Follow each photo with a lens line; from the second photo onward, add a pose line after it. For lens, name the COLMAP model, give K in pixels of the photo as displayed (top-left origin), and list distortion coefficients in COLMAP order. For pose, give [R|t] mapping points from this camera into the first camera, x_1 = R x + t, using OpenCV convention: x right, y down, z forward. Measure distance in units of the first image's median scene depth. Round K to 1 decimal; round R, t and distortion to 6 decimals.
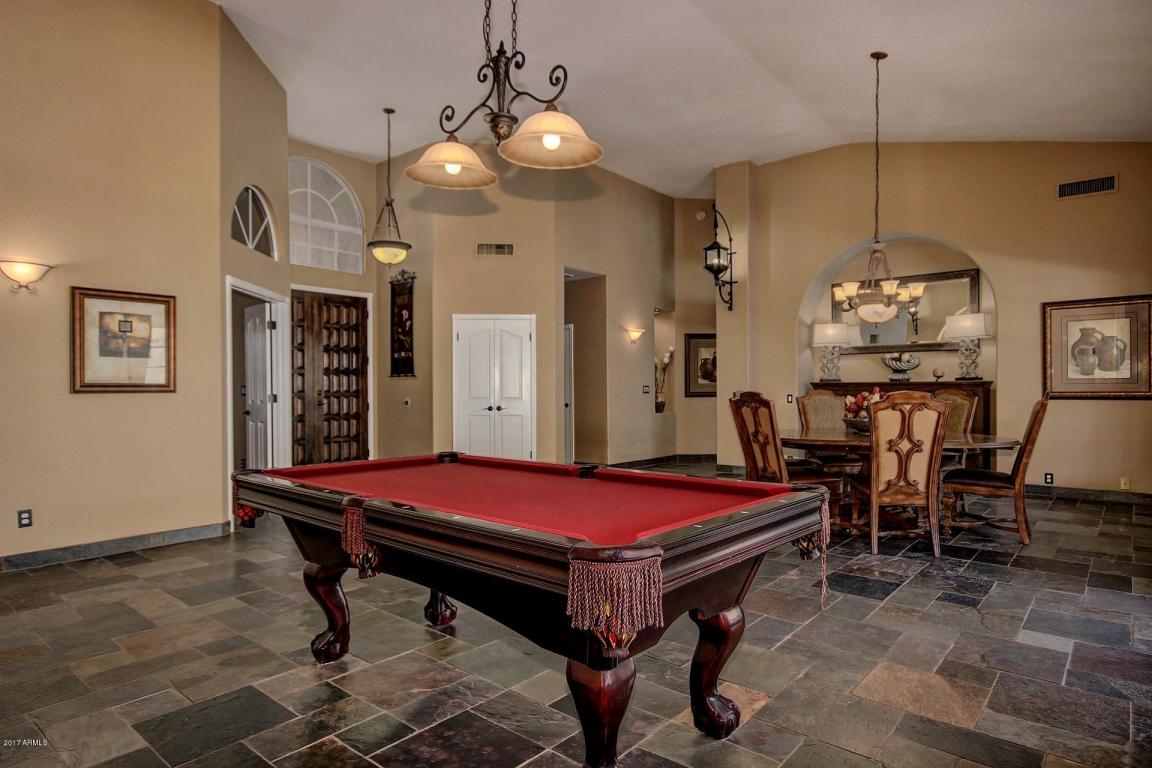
lens RADIAL K [[669.3, 0, 576.0], [0, 669.3, 386.7], [0, 0, 1]] dist [-0.001608, 0.002938]
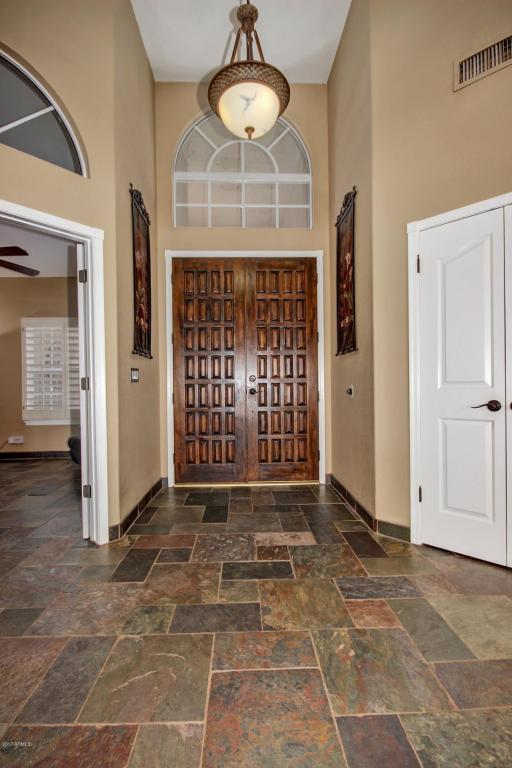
lens RADIAL K [[355.6, 0, 253.6], [0, 355.6, 385.3], [0, 0, 1]] dist [-0.000256, -0.005309]
pose [[0.673649, -0.007220, -0.739016, -0.057654], [0.010228, 0.999948, -0.000446, 0.016731], [0.738980, -0.007258, 0.673688, 0.691778]]
